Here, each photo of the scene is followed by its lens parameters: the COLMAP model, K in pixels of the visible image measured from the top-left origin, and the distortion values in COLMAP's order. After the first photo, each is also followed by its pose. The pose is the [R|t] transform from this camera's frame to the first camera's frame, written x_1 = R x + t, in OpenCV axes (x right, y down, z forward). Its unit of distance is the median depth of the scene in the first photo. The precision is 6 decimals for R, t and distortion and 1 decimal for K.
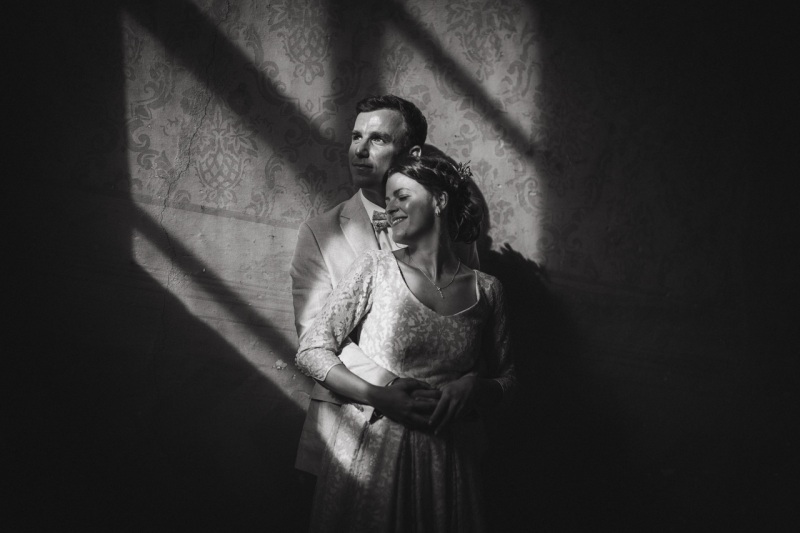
lens RADIAL K [[1083.7, 0, 380.7], [0, 1083.7, 241.6], [0, 0, 1]] dist [0.019359, 0.000000]
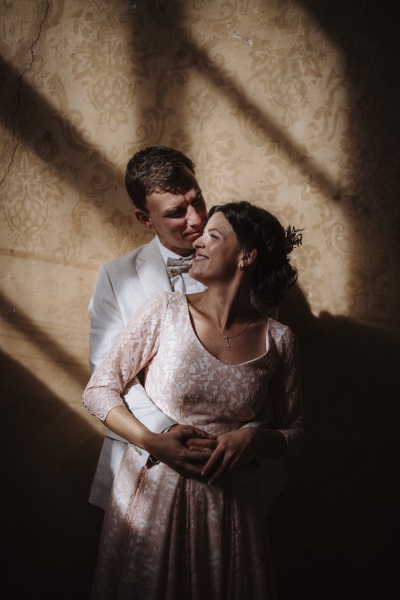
lens RADIAL K [[812.8, 0, 204.3], [0, 812.8, 291.0], [0, 0, 1]] dist [0.019359, 0.000000]
pose [[0.992451, 0.003473, -0.122593, 0.115136], [-0.003187, 0.999992, 0.002530, 0.004538], [0.122601, -0.002121, 0.992454, 0.242227]]
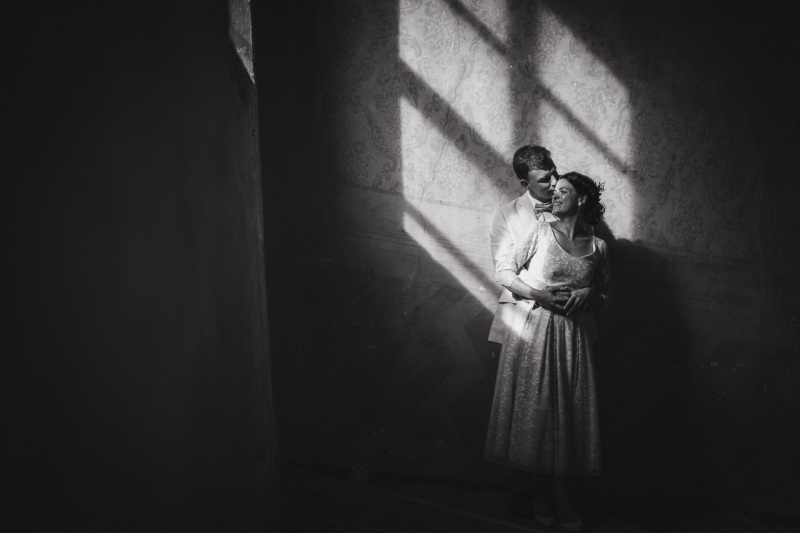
lens RADIAL K [[1083.7, 0, 379.4], [0, 1083.7, 190.1], [0, 0, 1]] dist [0.019359, 0.000000]
pose [[0.988733, -0.003770, -0.149641, 0.008910], [-0.008495, 0.996659, -0.081237, 0.099283], [0.149447, 0.081593, 0.985397, -0.830138]]
